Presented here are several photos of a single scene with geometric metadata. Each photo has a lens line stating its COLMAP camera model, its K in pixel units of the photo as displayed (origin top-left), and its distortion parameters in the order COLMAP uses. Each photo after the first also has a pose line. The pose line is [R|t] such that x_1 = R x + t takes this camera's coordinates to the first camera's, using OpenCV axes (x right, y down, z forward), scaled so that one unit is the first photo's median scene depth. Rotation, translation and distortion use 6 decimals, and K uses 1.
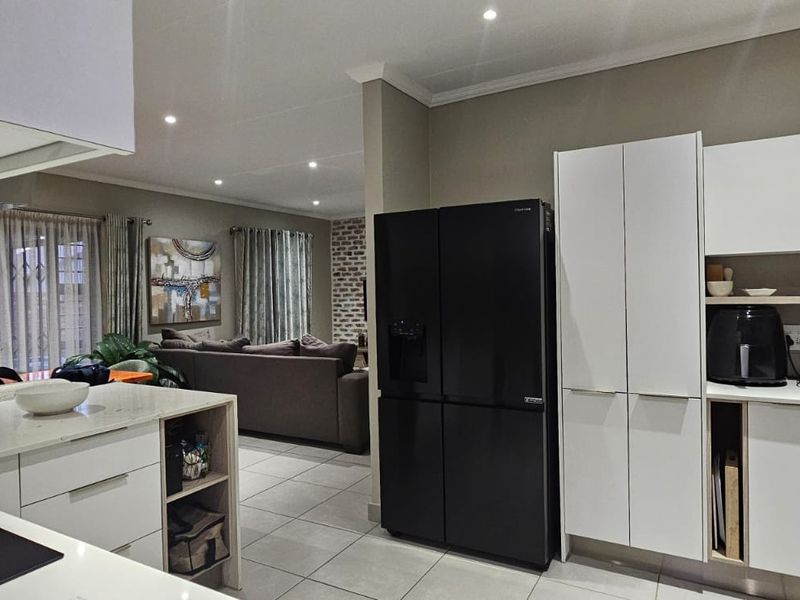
lens RADIAL K [[525.0, 0, 402.3], [0, 525.0, 297.4], [0, 0, 1]] dist [-0.003667, 0.002741]
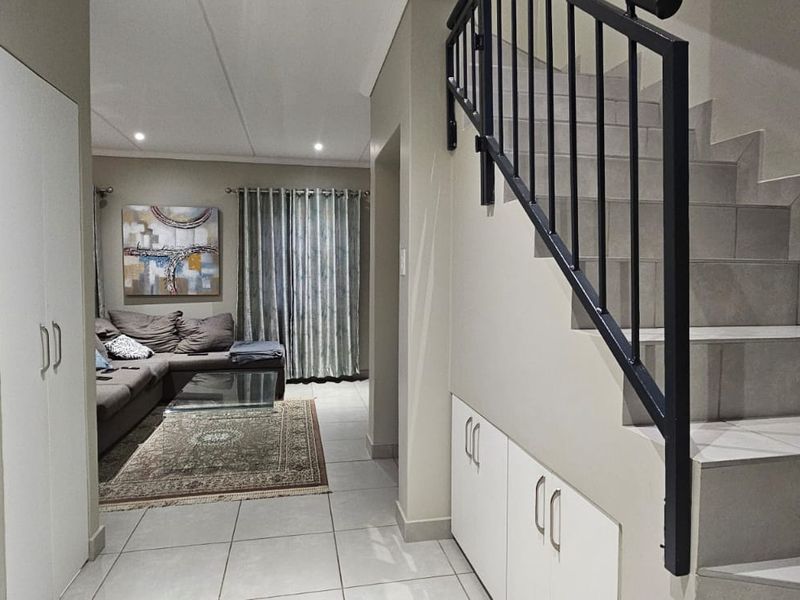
lens RADIAL K [[525.0, 0, 404.2], [0, 525.0, 299.4], [0, 0, 1]] dist [-0.003667, 0.002741]
pose [[0.667884, 0.057566, -0.742036, 0.526498], [-0.028665, 0.998254, 0.051642, -0.005106], [0.743714, -0.013221, 0.668368, 0.641830]]
